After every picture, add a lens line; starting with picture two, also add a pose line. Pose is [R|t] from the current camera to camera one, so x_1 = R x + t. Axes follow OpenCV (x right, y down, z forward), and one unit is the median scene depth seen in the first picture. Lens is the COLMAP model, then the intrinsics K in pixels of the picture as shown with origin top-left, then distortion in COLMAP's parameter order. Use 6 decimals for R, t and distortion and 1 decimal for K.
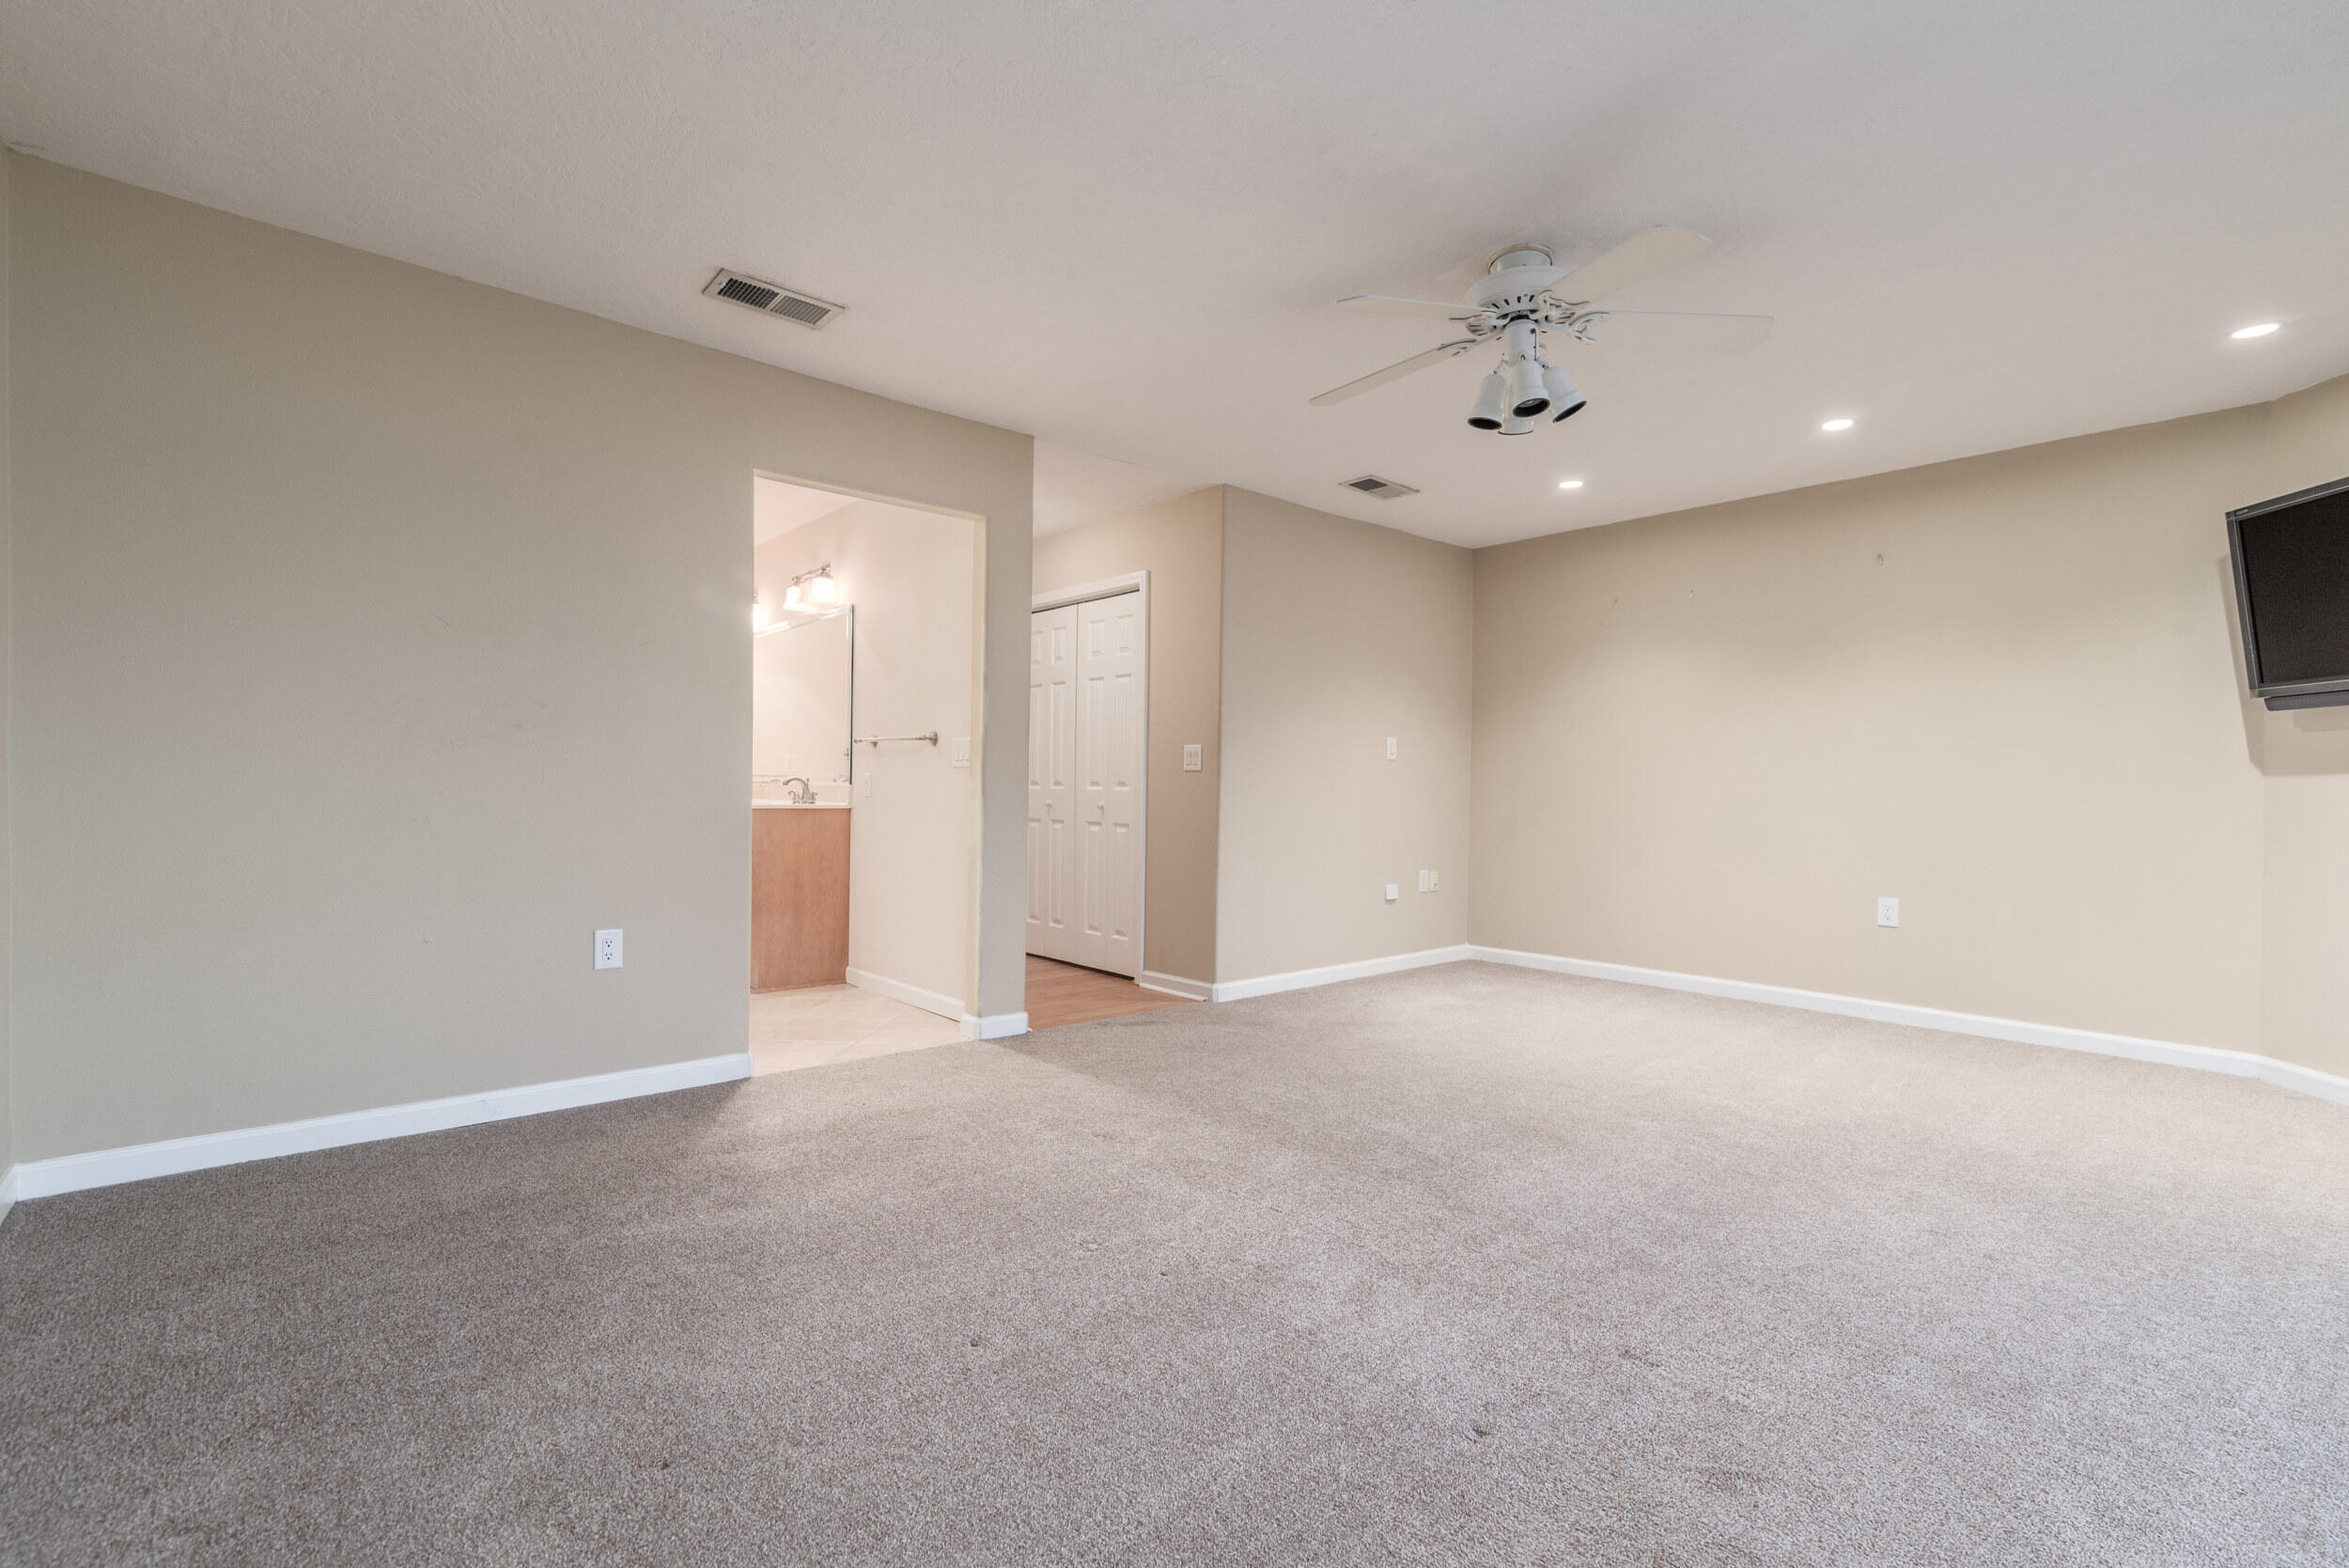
lens RADIAL K [[1058.9, 0, 1196.9], [0, 1058.9, 784.2], [0, 0, 1]] dist [0.014889, -0.000998]
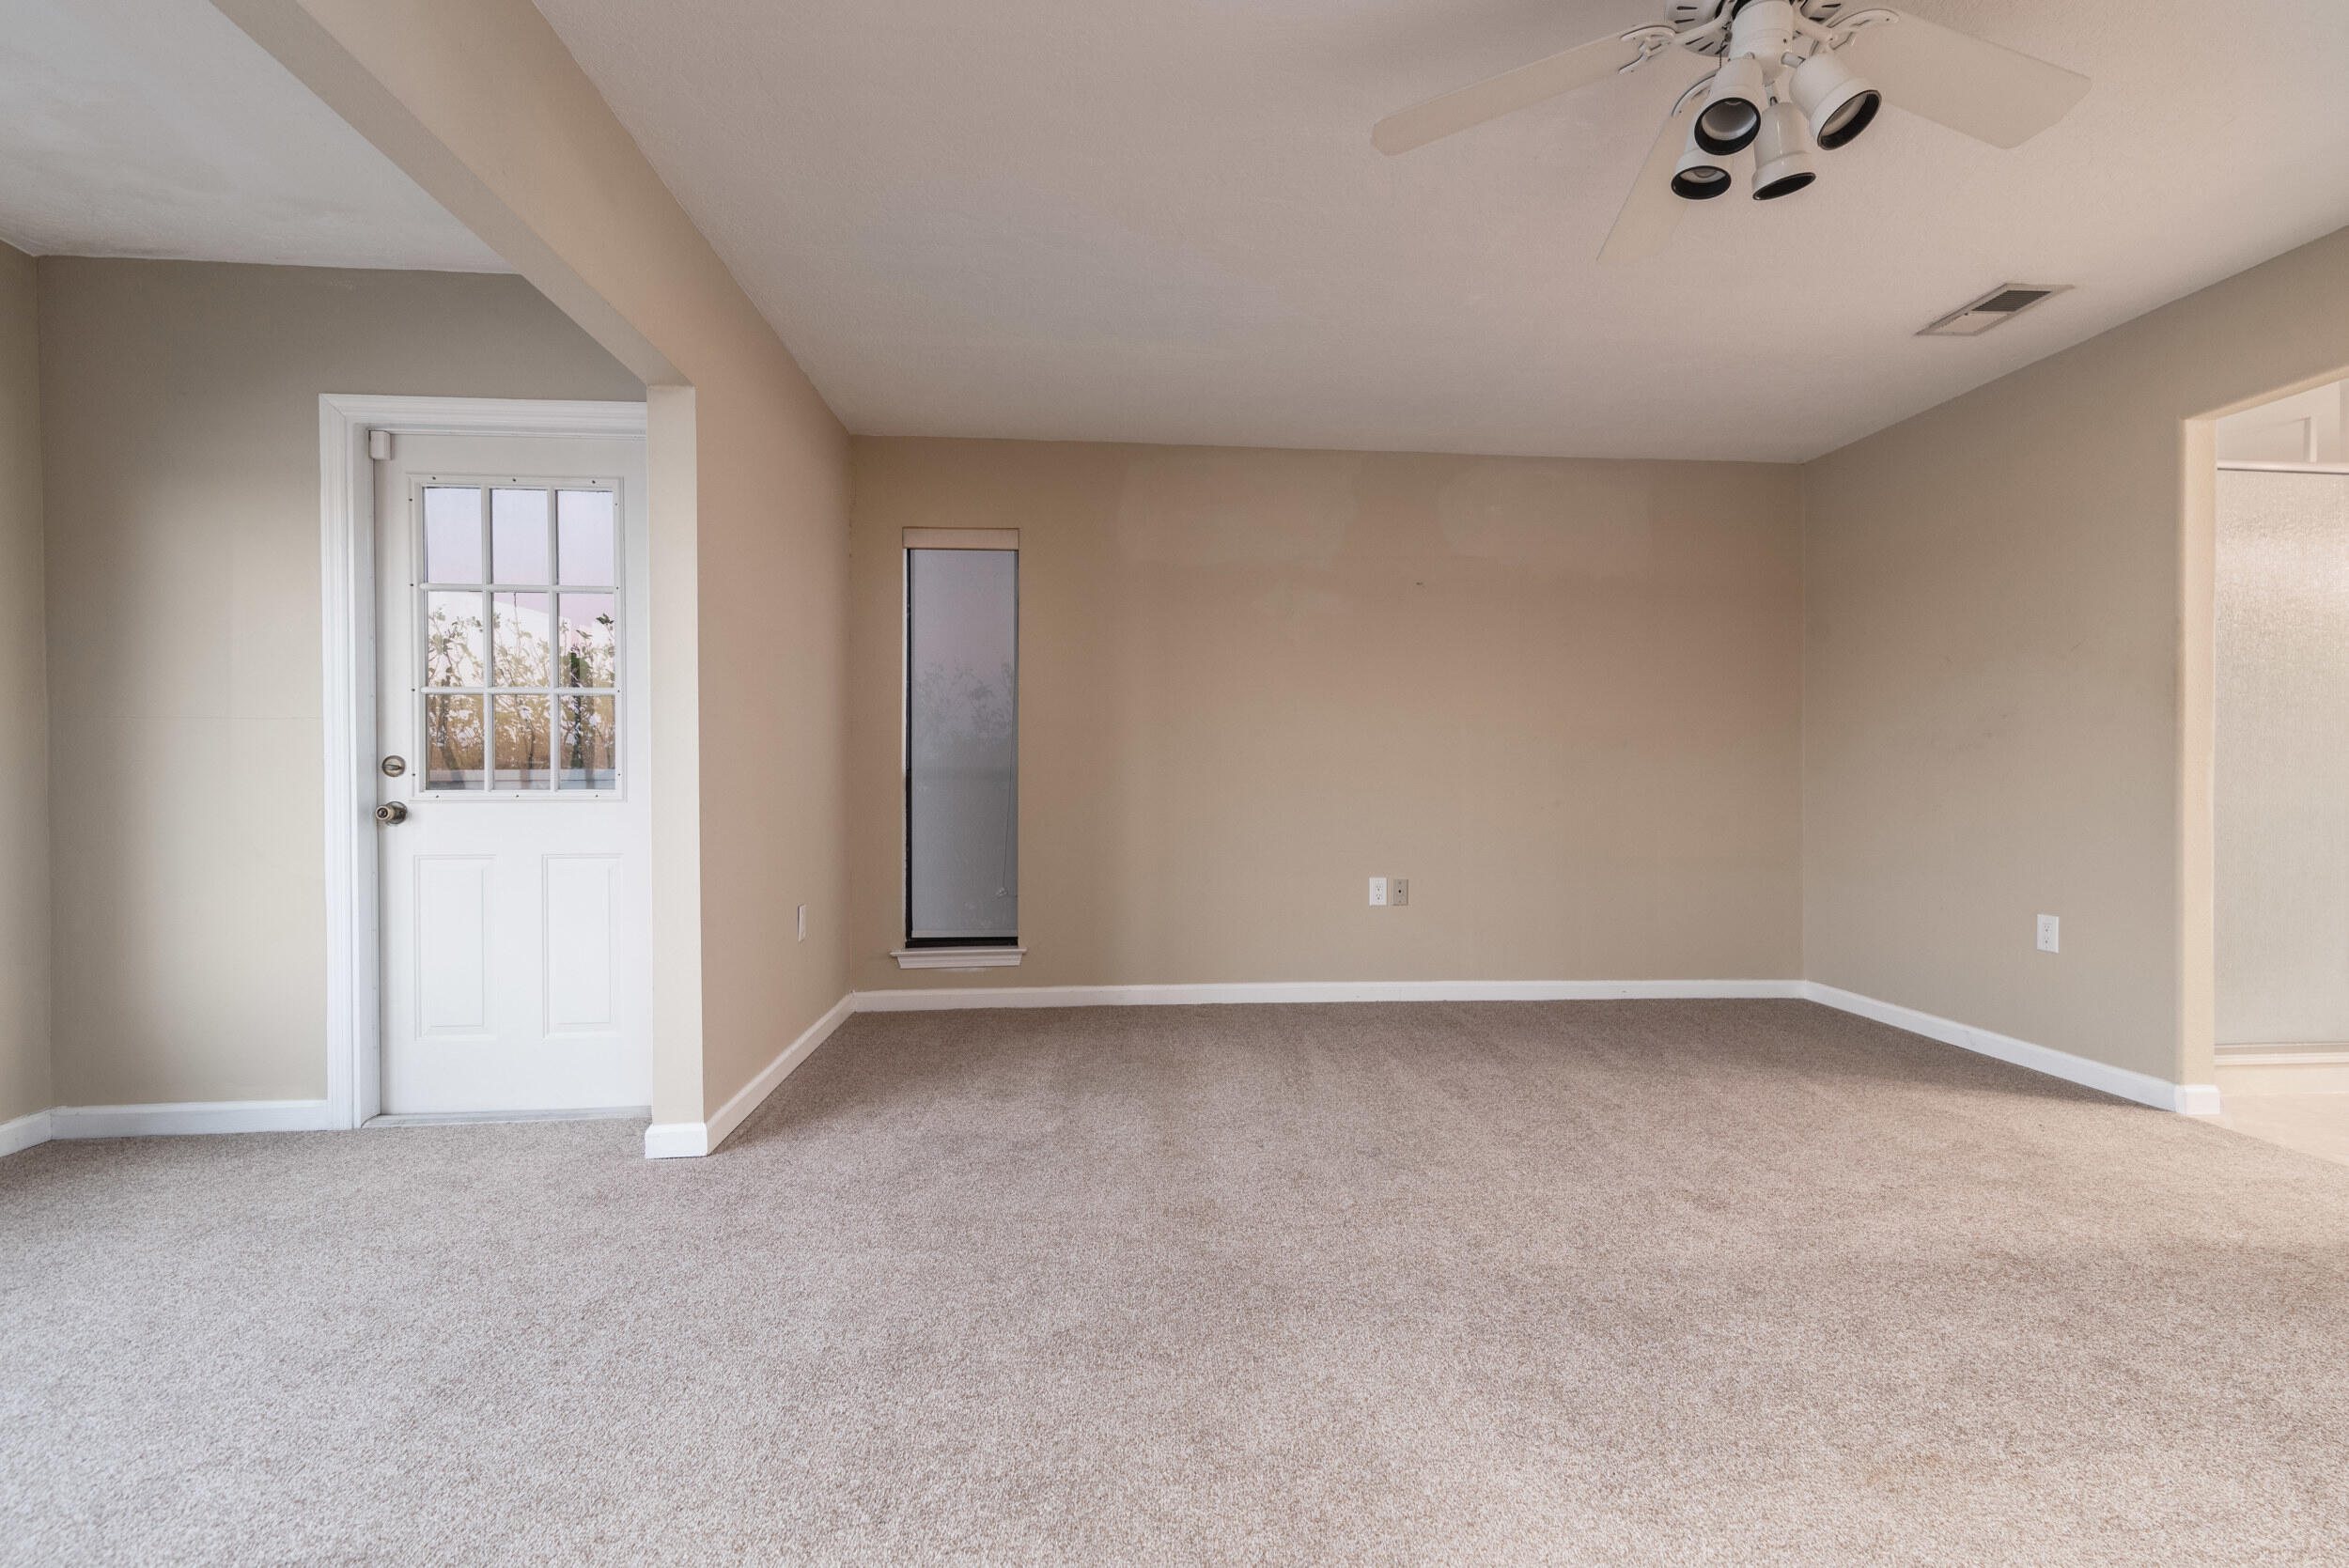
lens RADIAL K [[1058.9, 0, 1185.7], [0, 1058.9, 791.2], [0, 0, 1]] dist [0.014889, -0.000998]
pose [[-0.585949, -0.005417, -0.810330, 0.771087], [-0.004947, 0.999983, -0.003108, 0.016277], [0.810333, 0.002187, -0.585966, 0.848094]]
